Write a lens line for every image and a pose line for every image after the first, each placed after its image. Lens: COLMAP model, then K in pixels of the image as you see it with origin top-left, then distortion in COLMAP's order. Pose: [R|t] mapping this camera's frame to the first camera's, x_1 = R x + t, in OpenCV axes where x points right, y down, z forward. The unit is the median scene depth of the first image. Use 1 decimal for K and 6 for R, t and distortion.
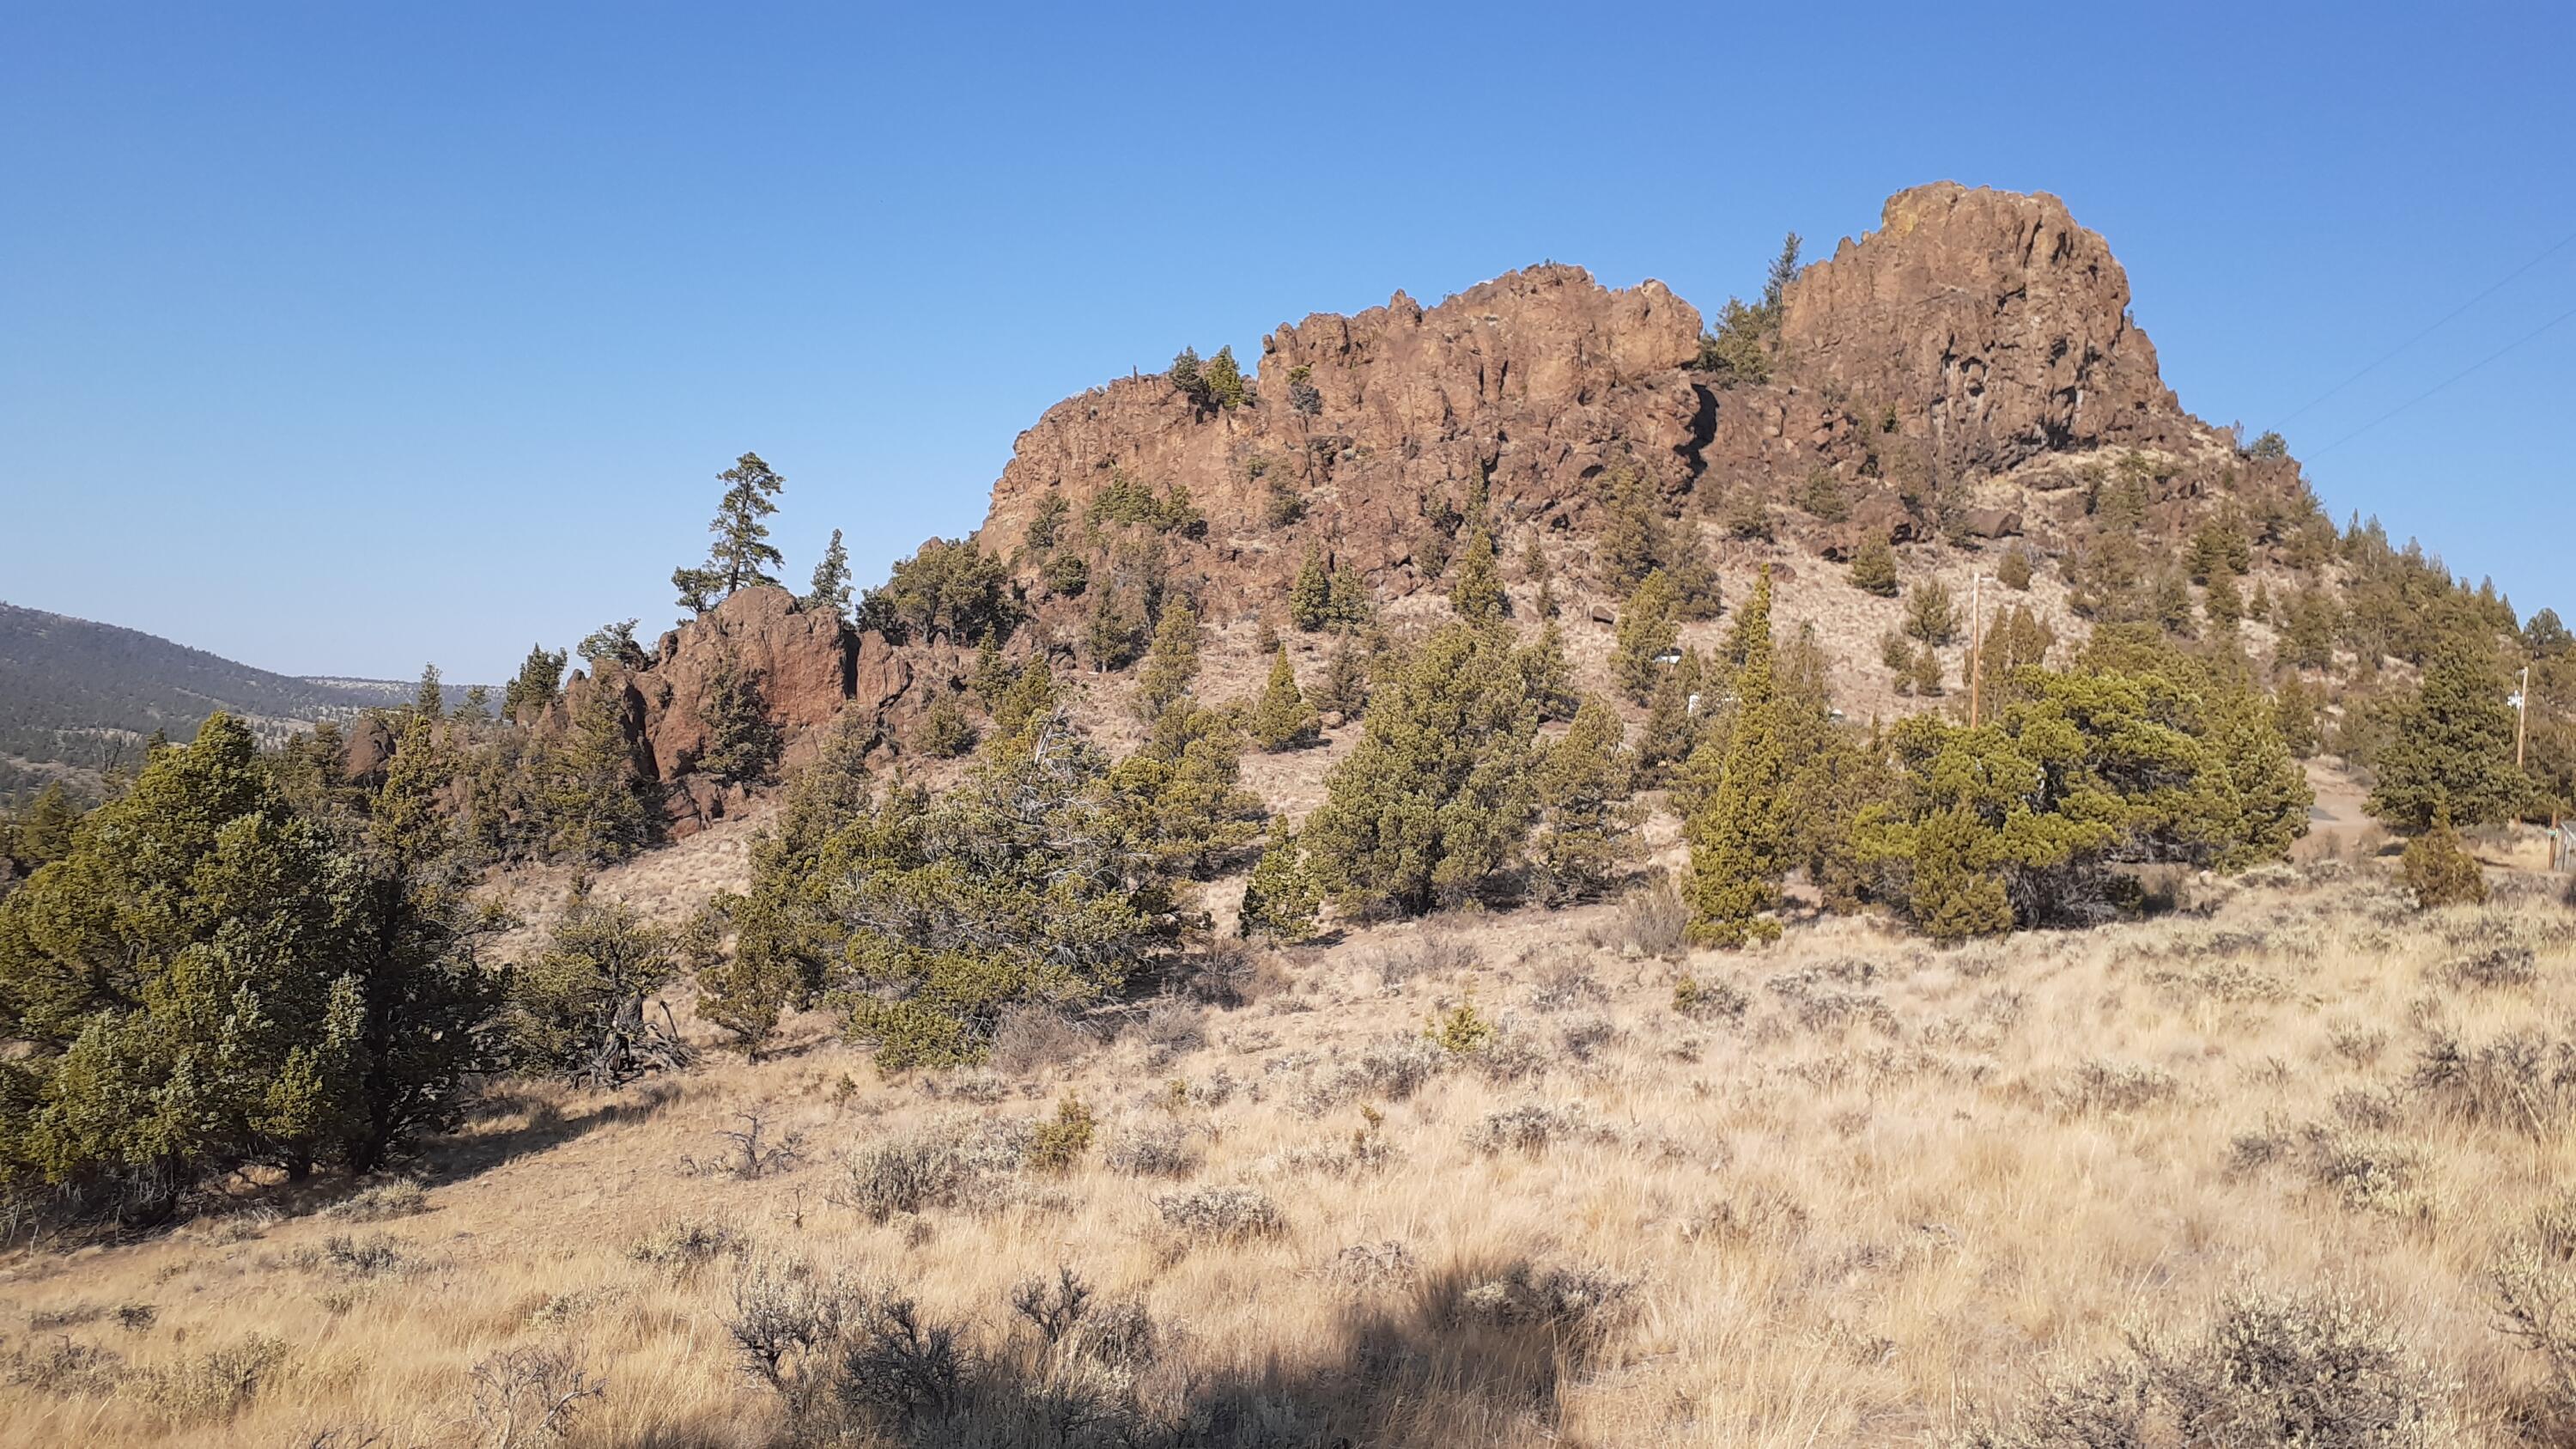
lens RADIAL K [[2104.0, 0, 1320.6], [0, 2104.0, 744.2], [0, 0, 1]] dist [0.043735, -0.072806]
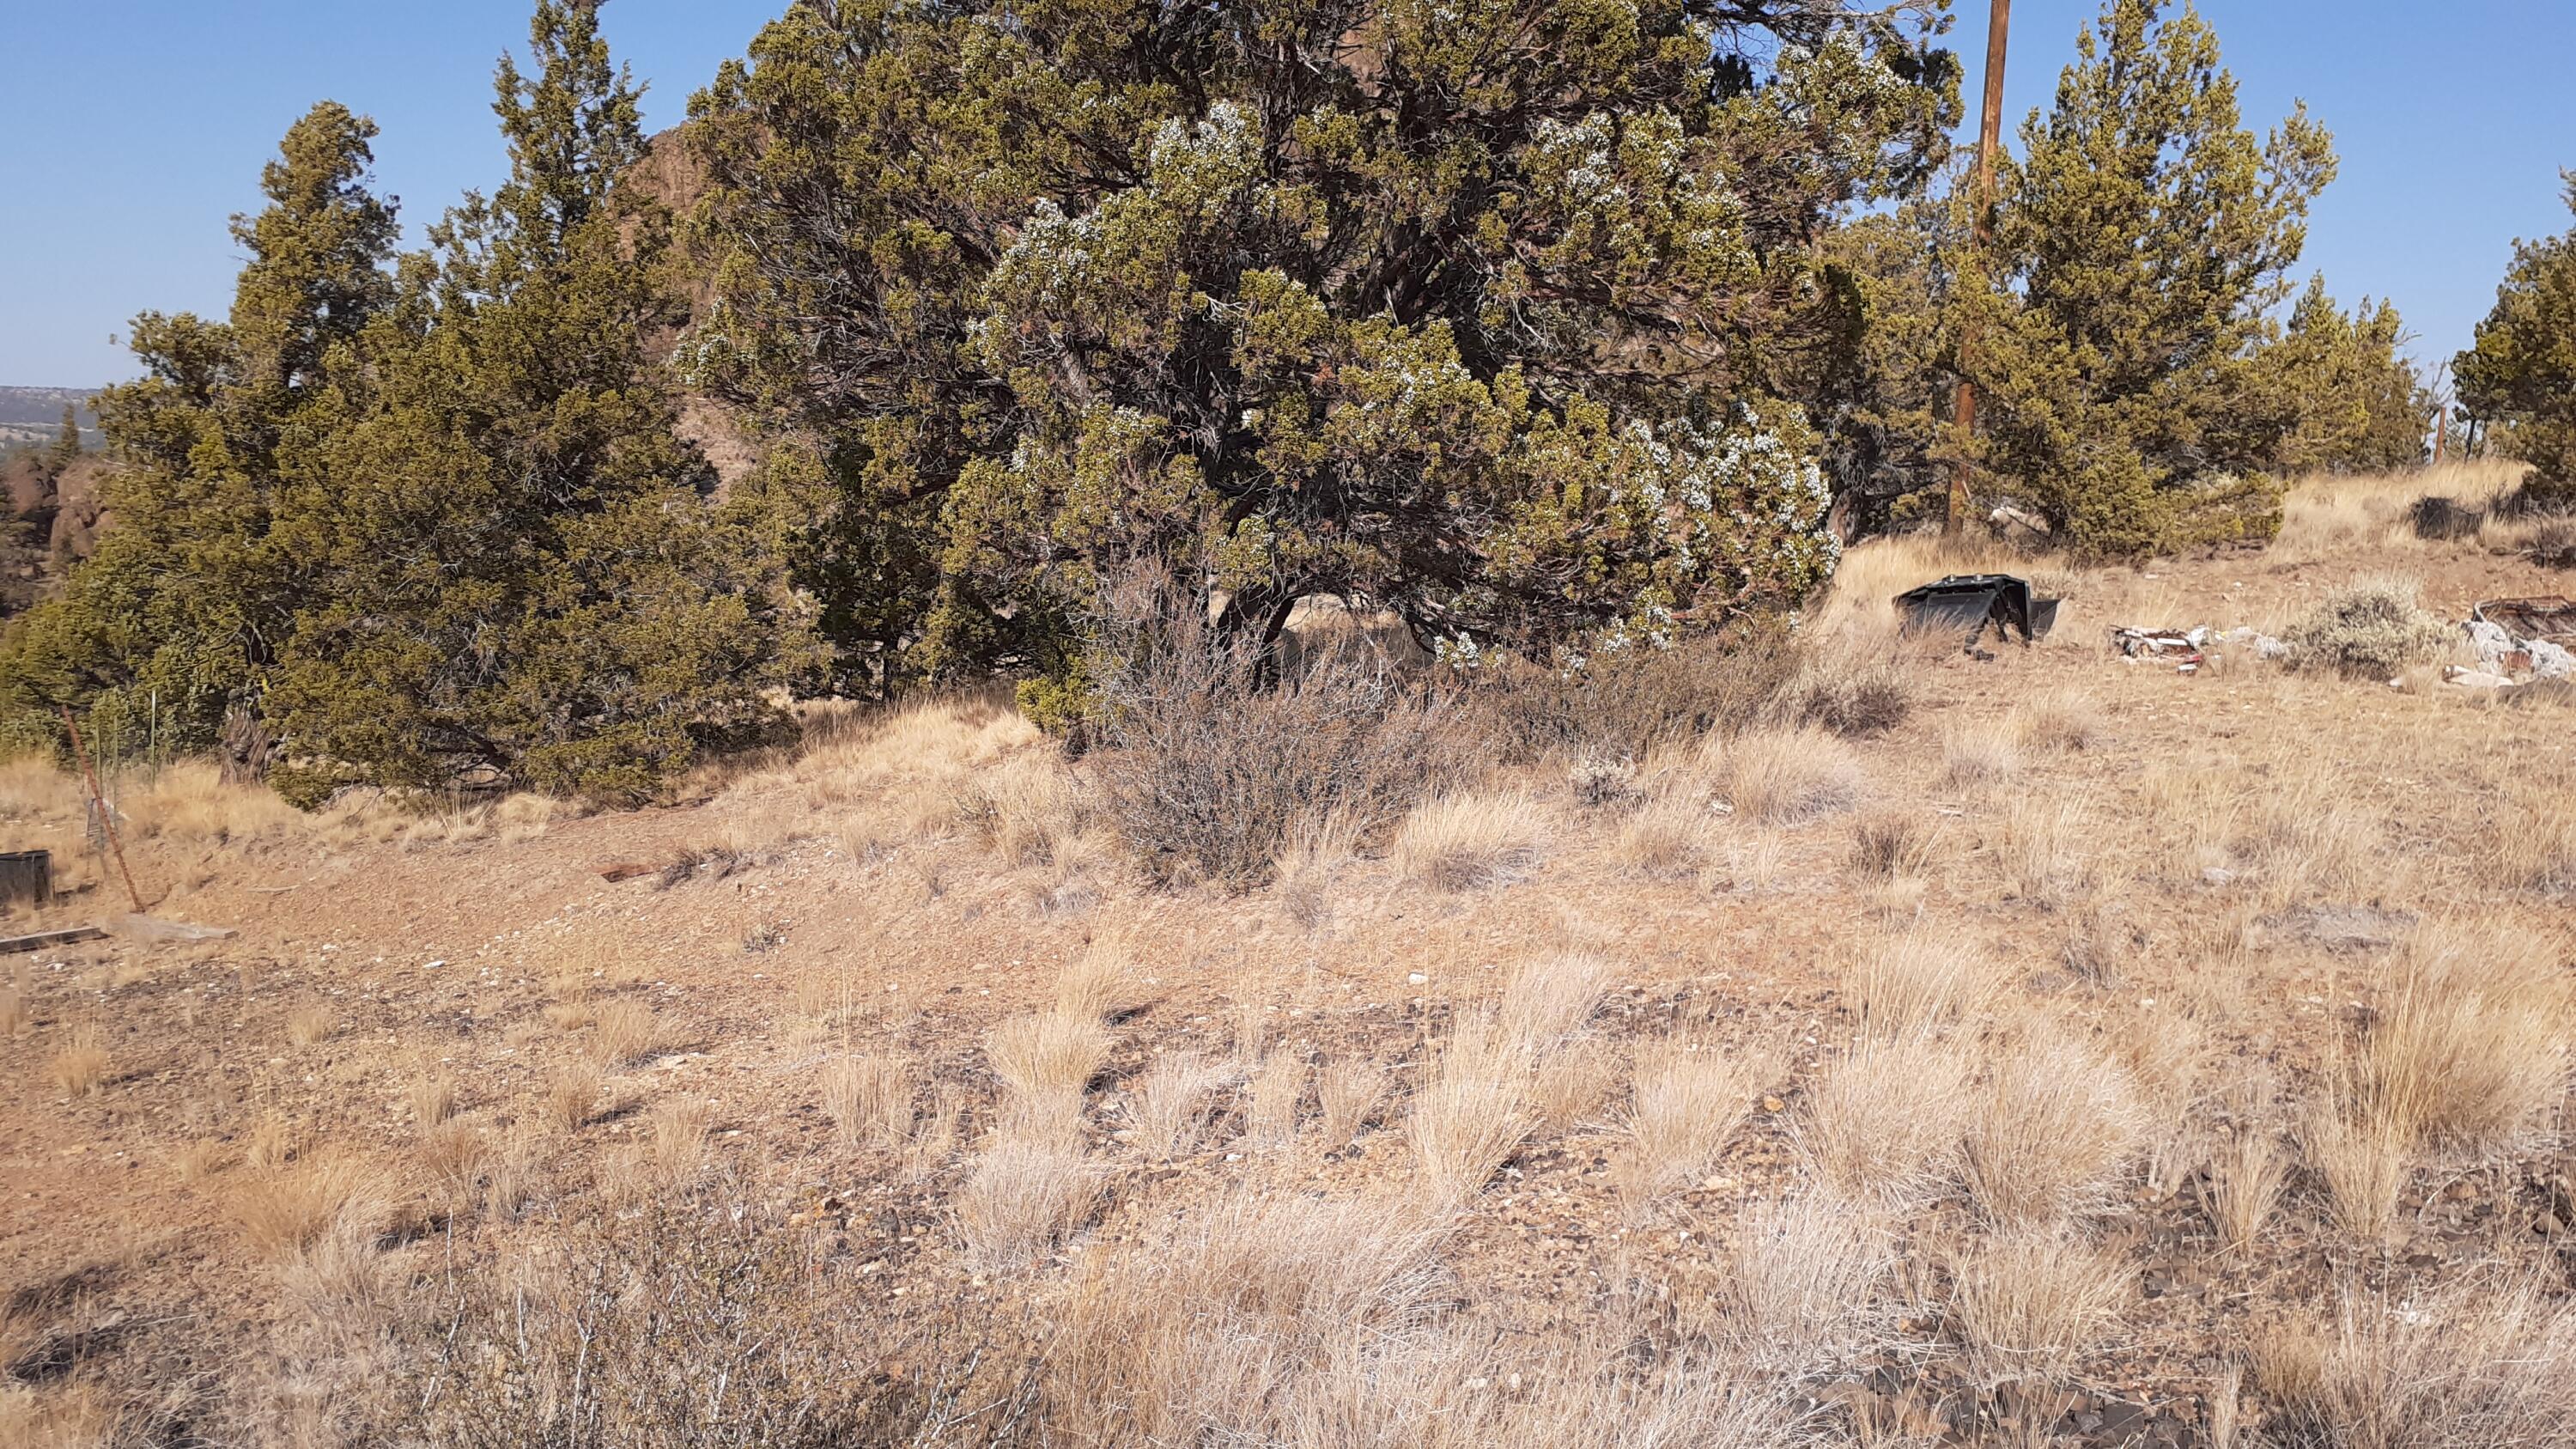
lens RADIAL K [[2104.0, 0, 1358.2], [0, 2104.0, 711.3], [0, 0, 1]] dist [0.043735, -0.072806]
pose [[0.982228, -0.044339, 0.182377, 0.028057], [0.019378, 0.990459, 0.136436, -0.018931], [-0.186687, -0.130477, 0.973716, -0.232439]]
